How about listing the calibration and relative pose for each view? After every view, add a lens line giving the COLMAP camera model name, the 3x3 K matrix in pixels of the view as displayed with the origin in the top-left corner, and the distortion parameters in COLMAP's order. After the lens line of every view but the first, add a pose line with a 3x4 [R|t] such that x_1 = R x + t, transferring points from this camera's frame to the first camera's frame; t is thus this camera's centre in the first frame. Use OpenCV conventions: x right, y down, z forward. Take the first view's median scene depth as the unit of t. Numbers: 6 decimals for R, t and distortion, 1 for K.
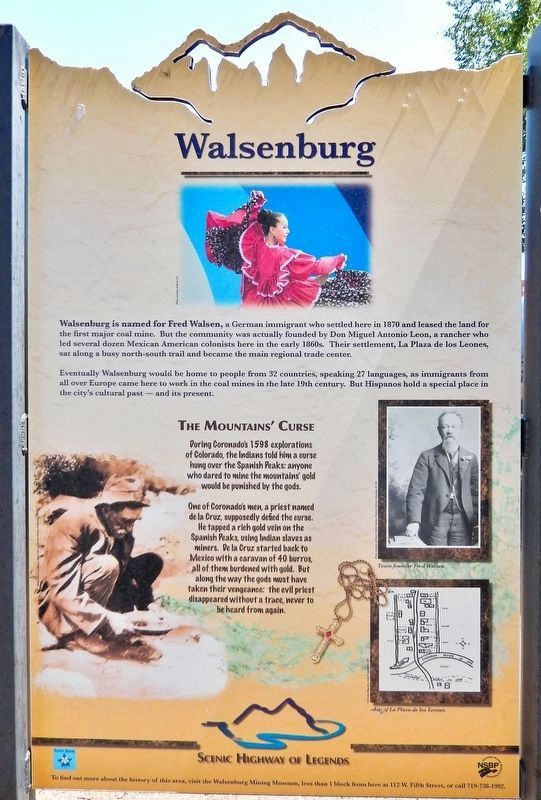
lens RADIAL K [[649.6, 0, 273.3], [0, 649.6, 398.5], [0, 0, 1]] dist [0.014321, 0.011214]
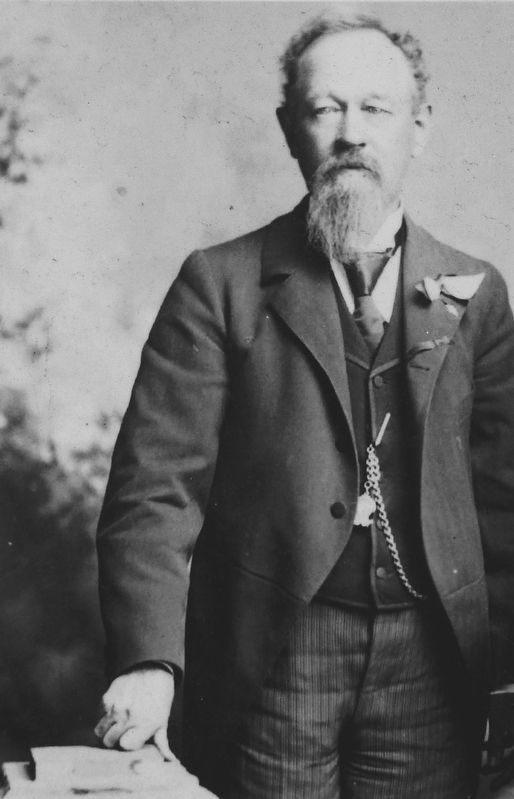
lens RADIAL K [[576.3, 0, 256.1], [0, 576.3, 398.8], [0, 0, 1]] dist [0.012826, 0.002398]
pose [[0.999656, 0.001268, 0.026199, 0.094028], [-0.000580, 0.999655, -0.026248, 0.048156], [-0.026223, 0.026224, 0.999312, 0.329407]]
